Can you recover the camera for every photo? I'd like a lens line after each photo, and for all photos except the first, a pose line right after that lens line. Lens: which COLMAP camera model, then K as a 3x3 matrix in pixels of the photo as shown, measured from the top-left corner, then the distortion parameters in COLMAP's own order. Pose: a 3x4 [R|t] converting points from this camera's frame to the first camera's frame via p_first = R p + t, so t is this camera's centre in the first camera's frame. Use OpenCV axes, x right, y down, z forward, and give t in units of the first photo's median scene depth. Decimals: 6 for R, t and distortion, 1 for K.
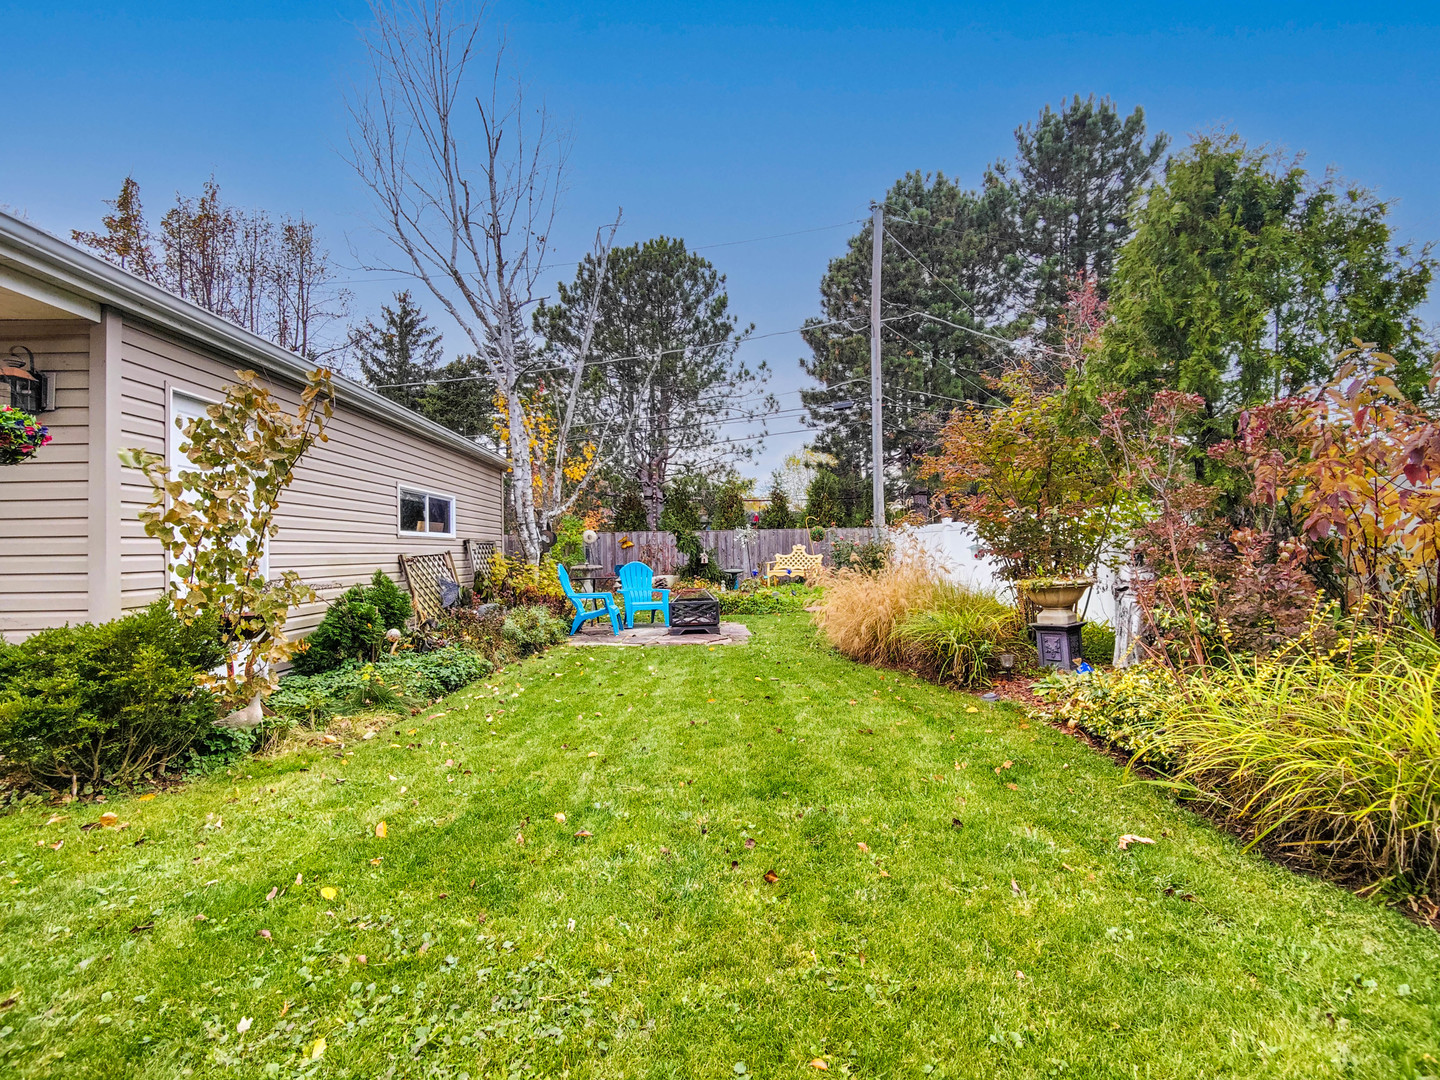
lens RADIAL K [[650.5, 0, 704.5], [0, 650.5, 540.6], [0, 0, 1]] dist [0.019818, -0.018783]
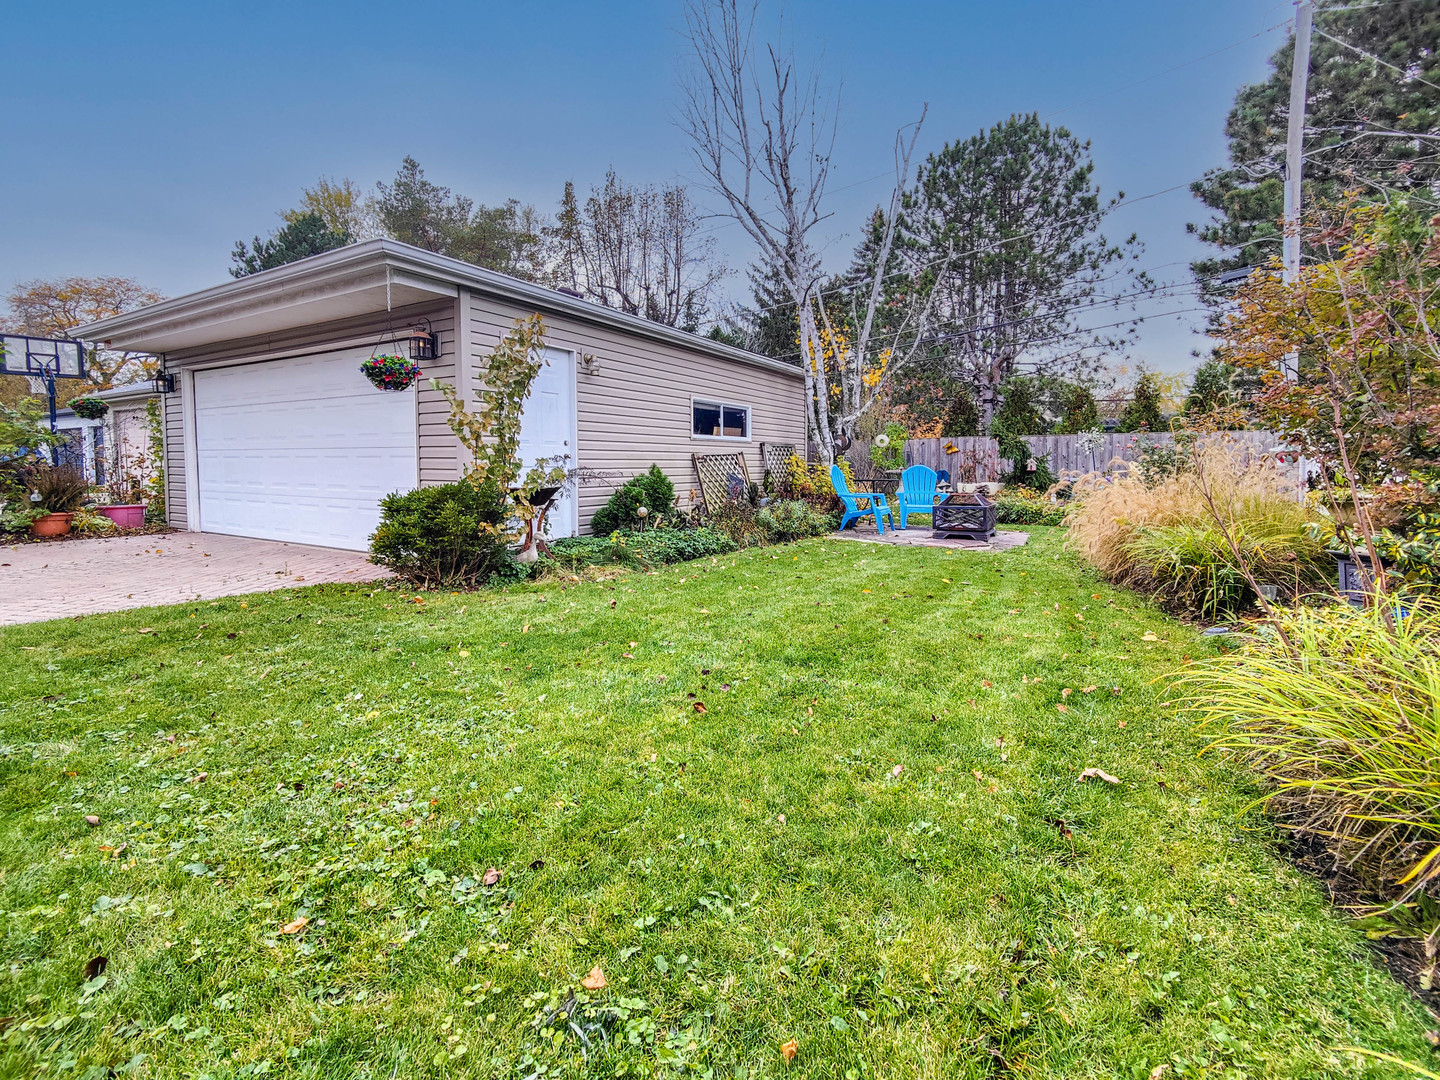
lens RADIAL K [[624.3, 0, 719.4], [0, 624.3, 489.6], [0, 0, 1]] dist [0.019044, -0.018632]
pose [[0.846055, 0.040334, -0.531567, 0.146534], [-0.005513, 0.997742, 0.066932, 0.007291], [0.533067, -0.053698, 0.844368, 0.014023]]
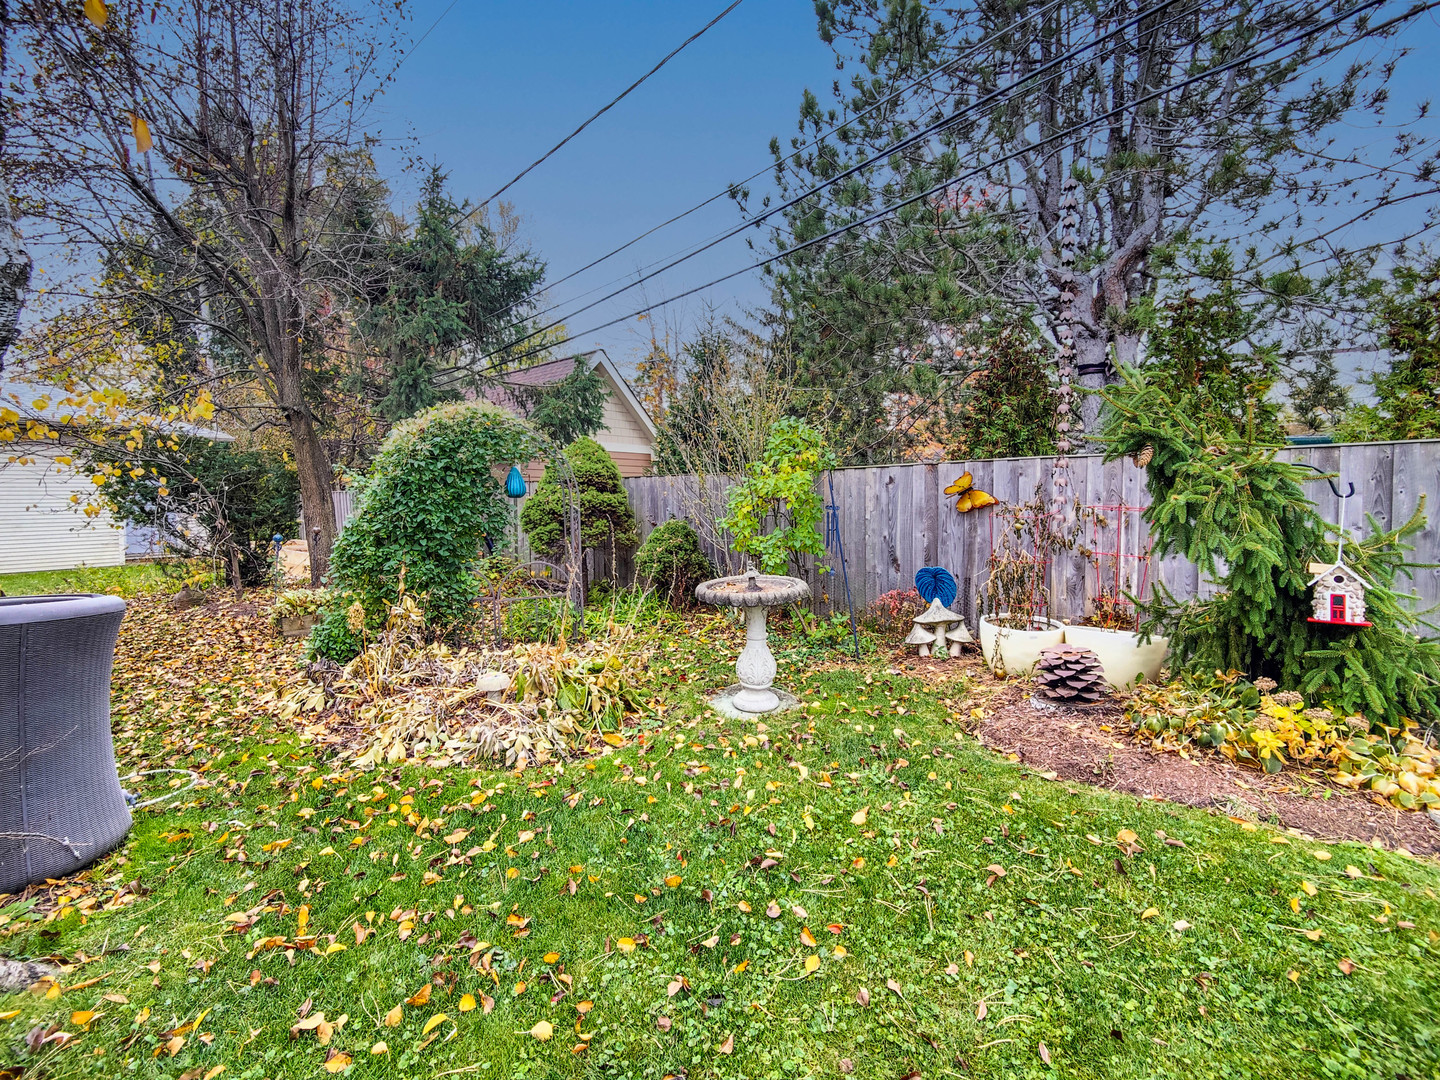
lens RADIAL K [[650.5, 0, 704.5], [0, 650.5, 540.6], [0, 0, 1]] dist [0.019818, -0.018783]
pose [[0.774295, 0.045914, -0.631157, -0.033284], [0.013084, 0.995990, 0.088506, -0.007502], [0.632689, -0.076788, 0.770589, 1.111743]]
